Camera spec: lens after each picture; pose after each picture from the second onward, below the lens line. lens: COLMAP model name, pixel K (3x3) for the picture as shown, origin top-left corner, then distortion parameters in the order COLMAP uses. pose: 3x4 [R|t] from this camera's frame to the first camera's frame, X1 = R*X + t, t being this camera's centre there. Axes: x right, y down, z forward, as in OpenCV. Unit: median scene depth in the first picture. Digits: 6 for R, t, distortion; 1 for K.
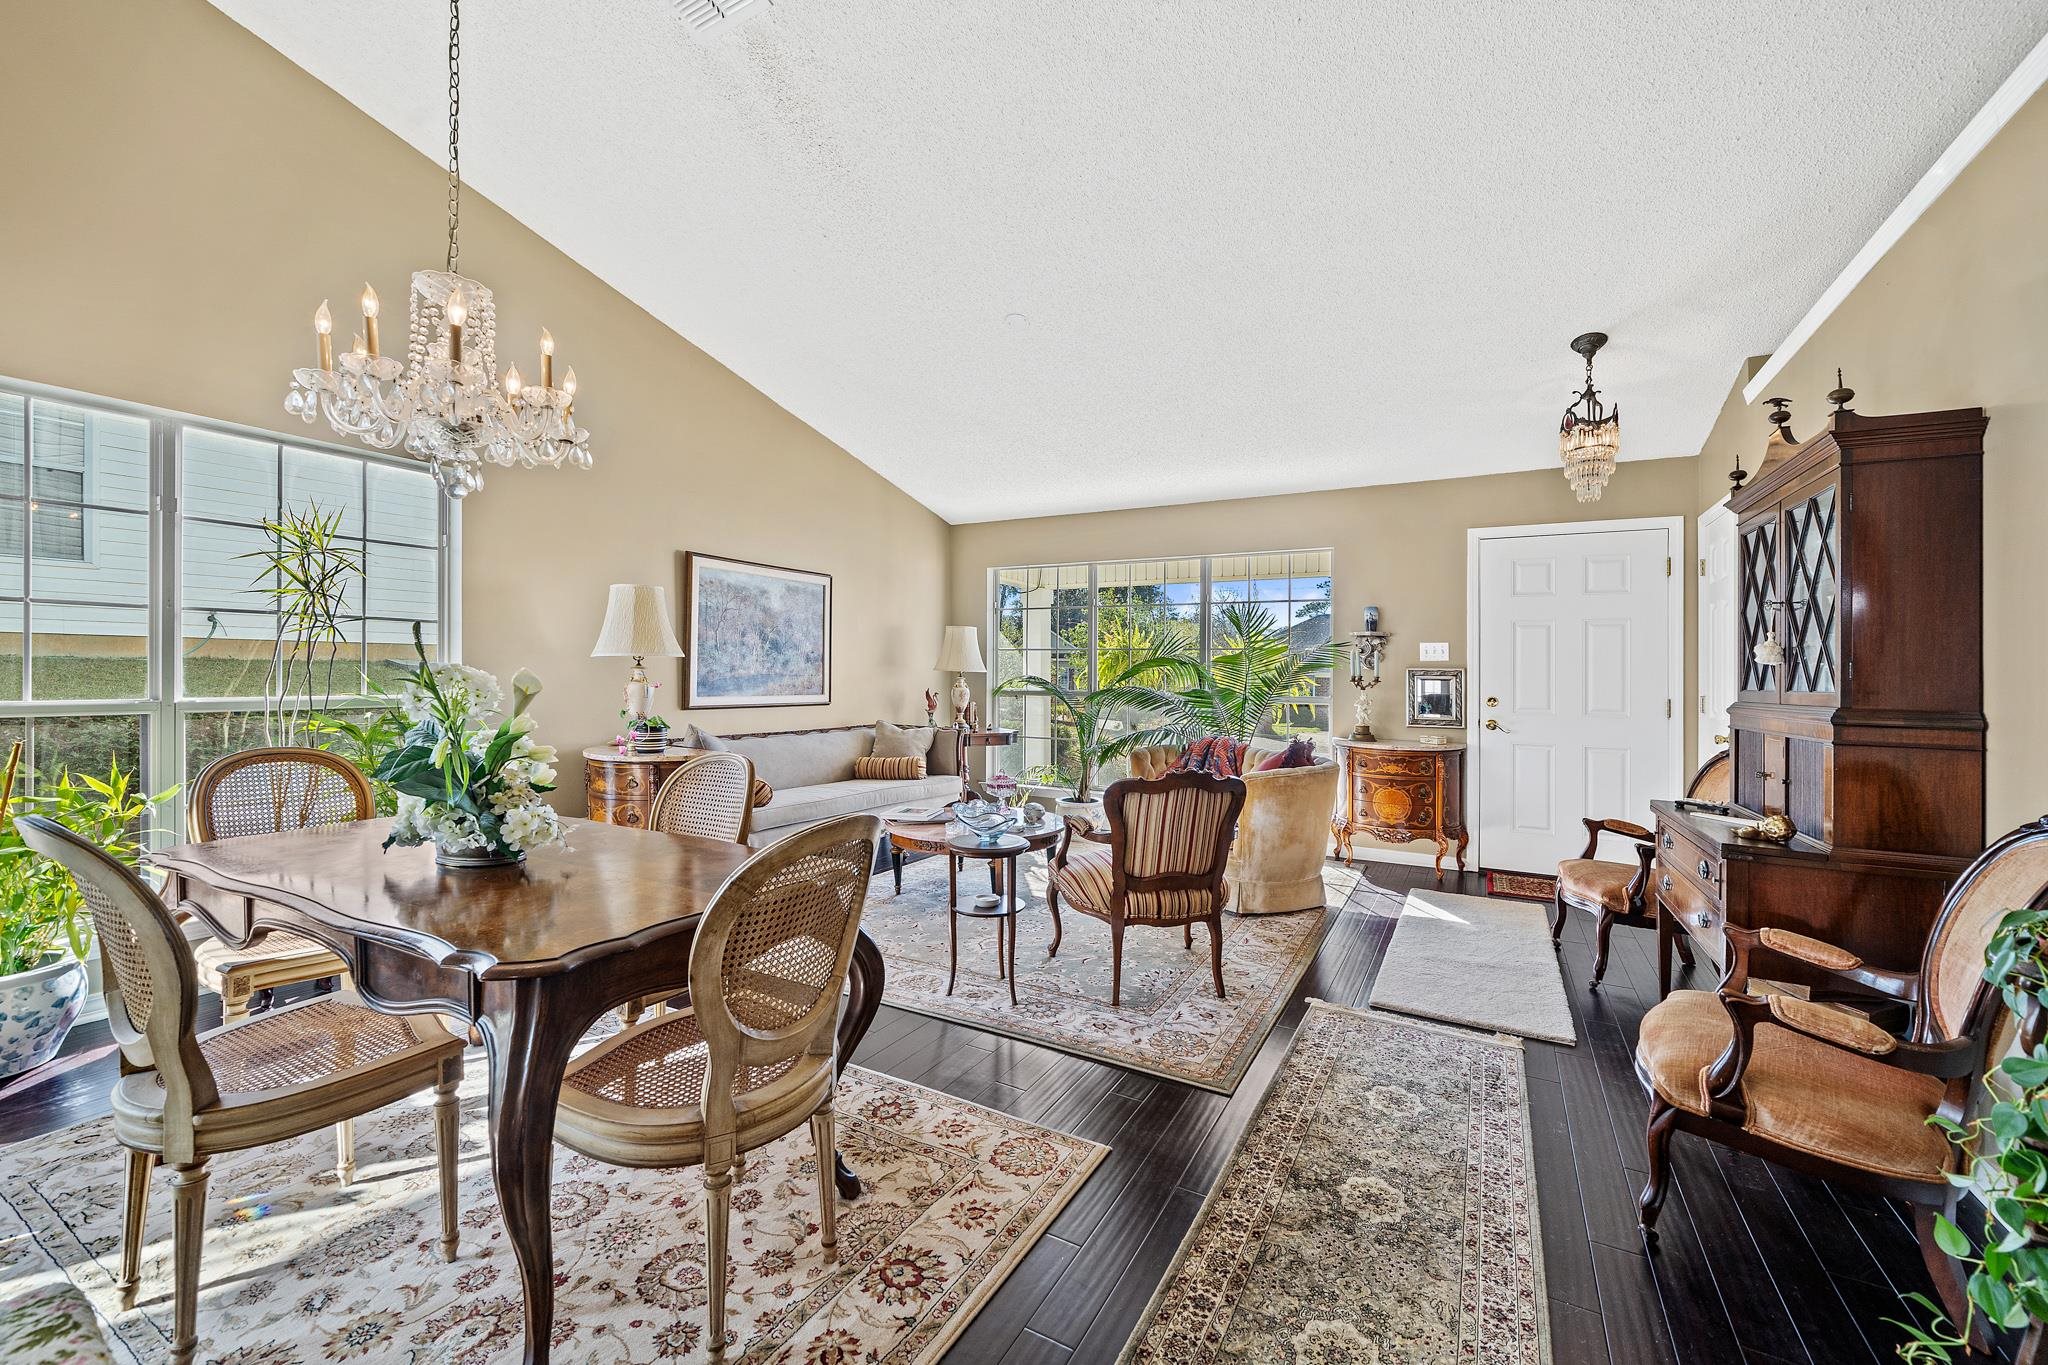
lens RADIAL K [[780.9, 0, 1029.5], [0, 780.9, 671.2], [0, 0, 1]] dist [-0.003909, -0.000006]
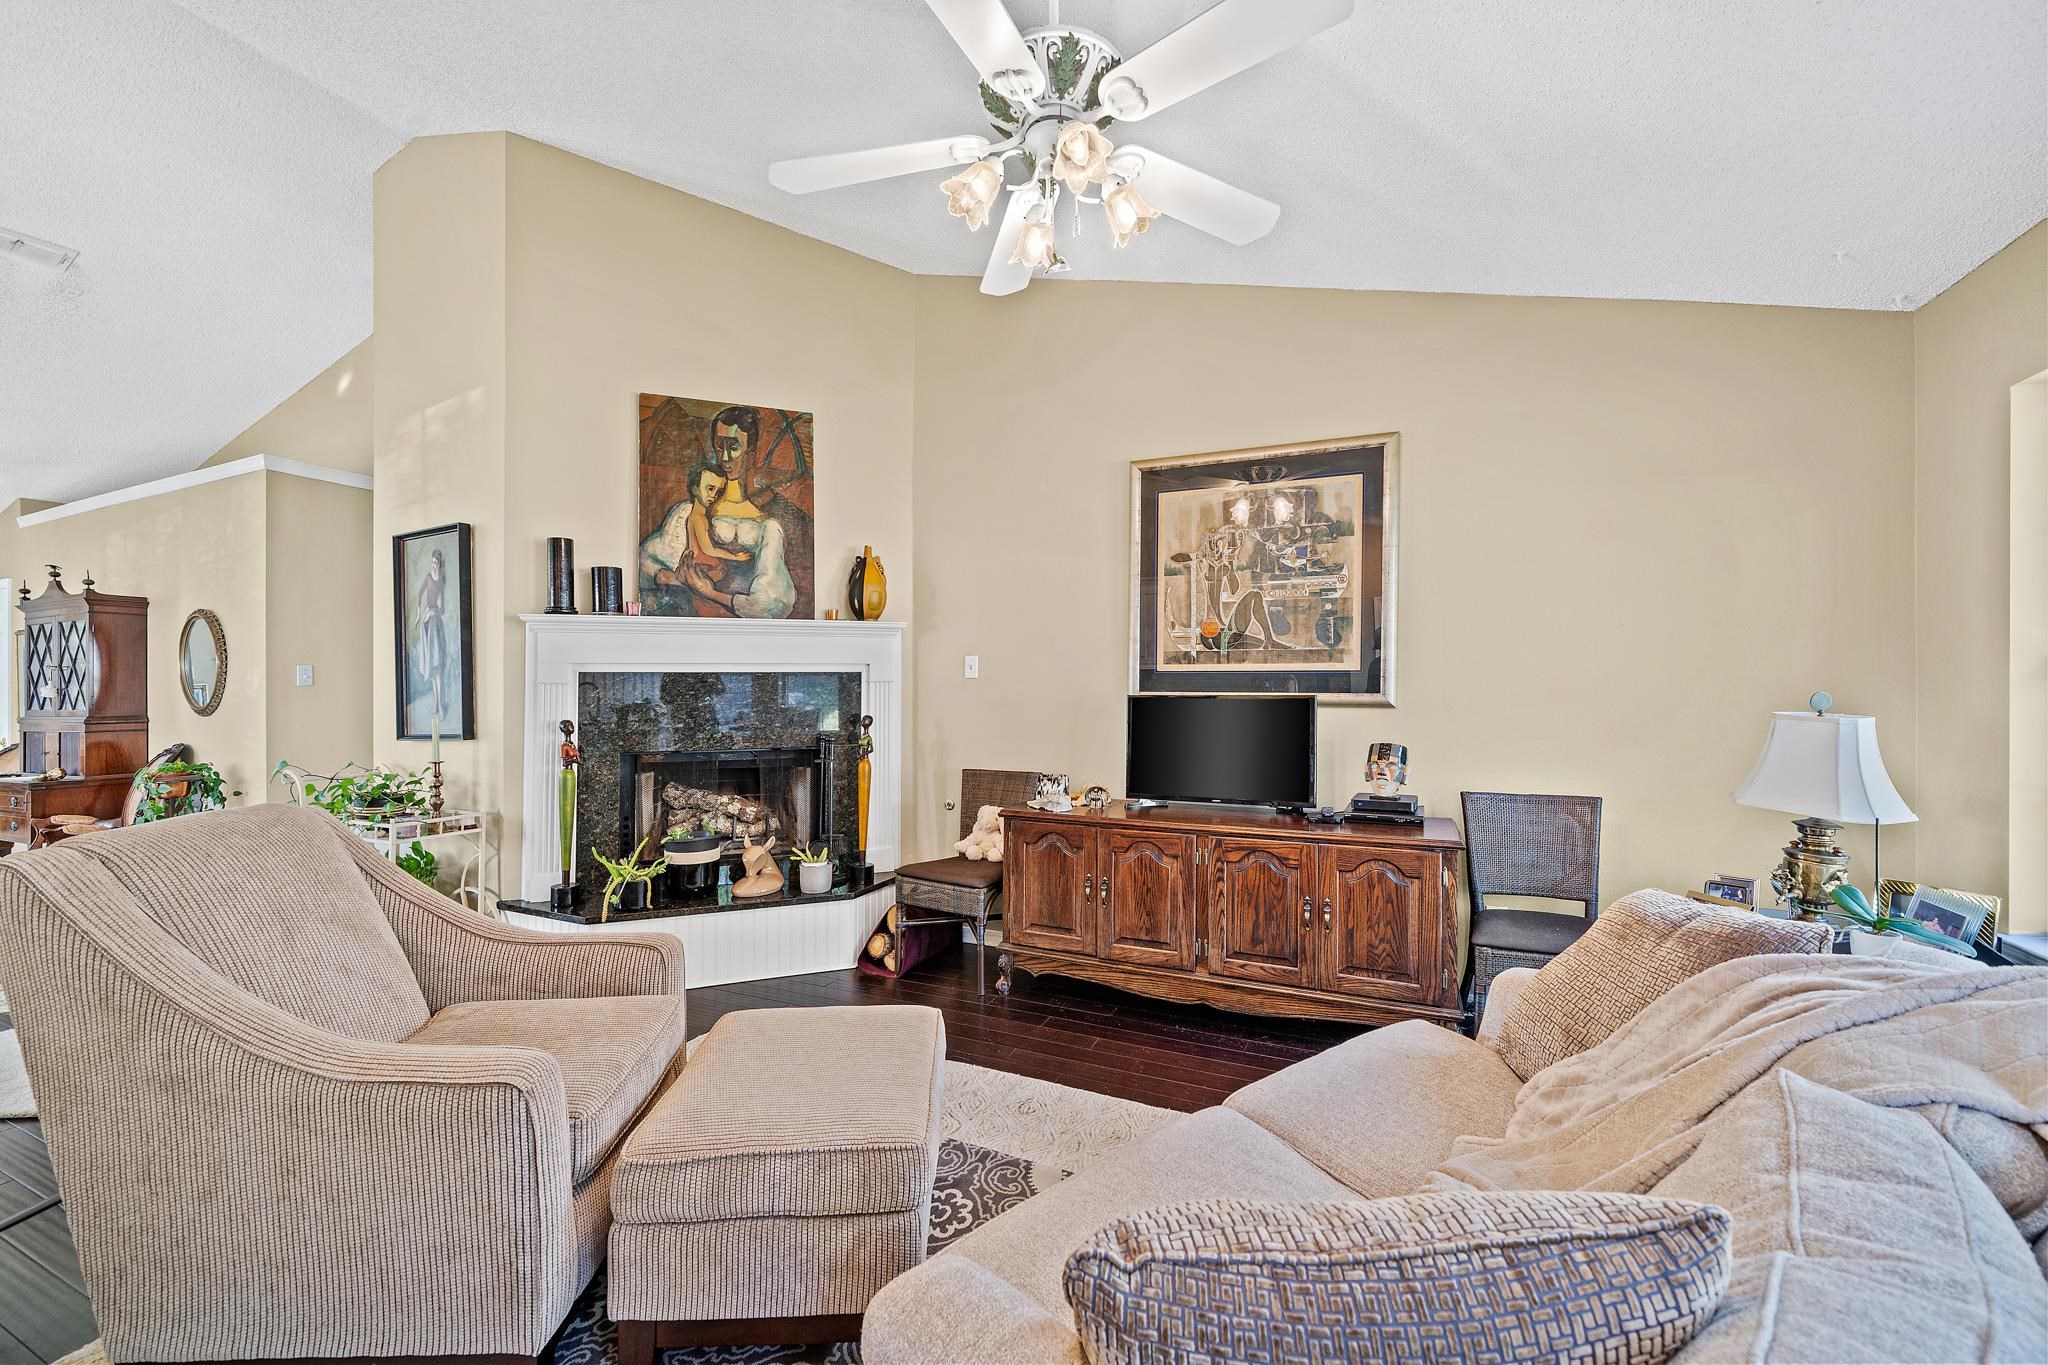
lens RADIAL K [[780.9, 0, 1026.8], [0, 780.9, 679.7], [0, 0, 1]] dist [-0.003909, -0.000006]
pose [[-0.122902, -0.000323, 0.992419, -1.288238], [0.002395, 0.999997, 0.000622, -0.046715], [-0.992416, 0.002454, -0.122900, -1.203457]]
